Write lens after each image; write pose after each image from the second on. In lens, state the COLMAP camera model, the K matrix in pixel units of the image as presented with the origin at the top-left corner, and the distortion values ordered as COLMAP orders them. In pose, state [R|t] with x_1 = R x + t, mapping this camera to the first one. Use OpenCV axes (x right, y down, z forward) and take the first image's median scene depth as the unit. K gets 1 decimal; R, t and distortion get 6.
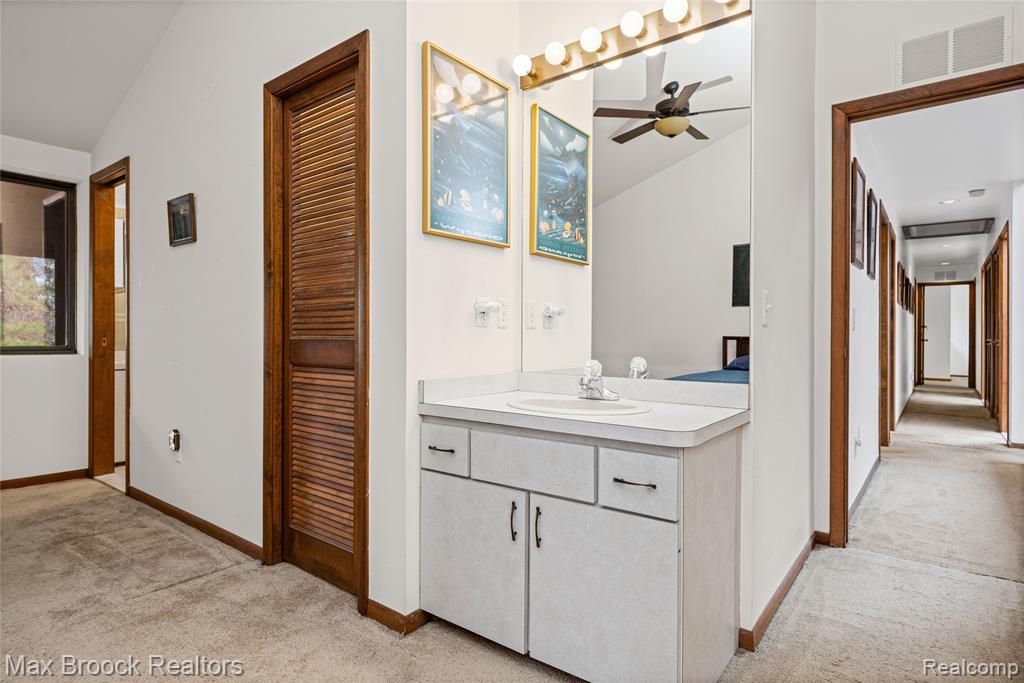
lens RADIAL K [[550.7, 0, 509.1], [0, 550.7, 348.1], [0, 0, 1]] dist [0.004736, -0.001637]
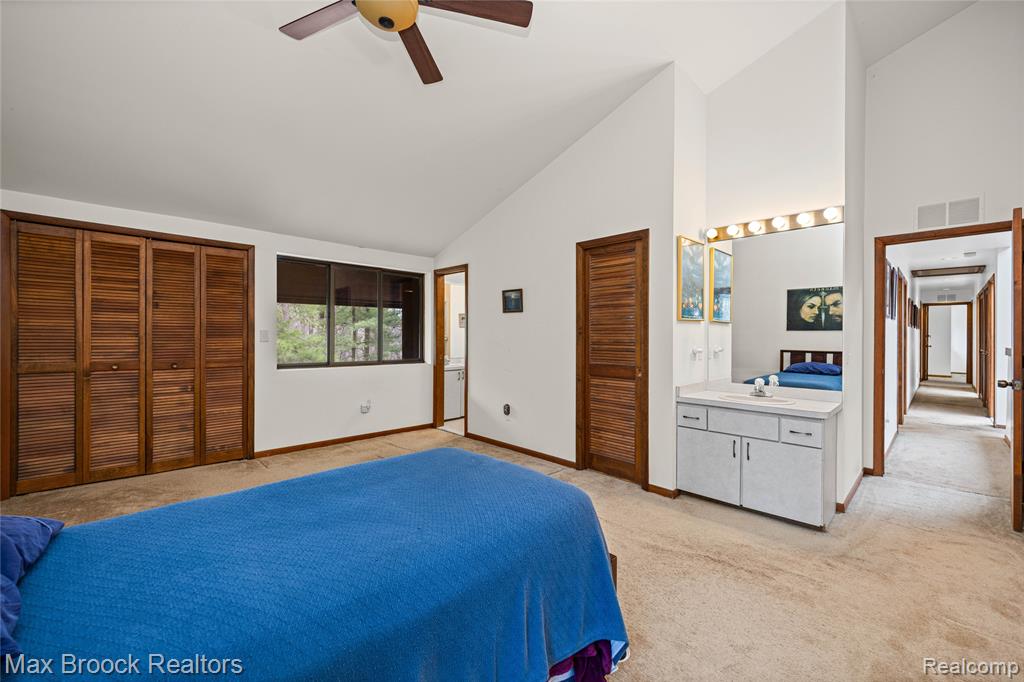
lens RADIAL K [[418.7, 0, 504.1], [0, 418.7, 342.9], [0, 0, 1]] dist [-0.001666, 0.000621]
pose [[0.989389, 0.001294, -0.145288, -0.471368], [-0.001418, 0.999999, -0.000751, -0.089678], [0.145286, 0.000949, 0.989389, -0.608143]]
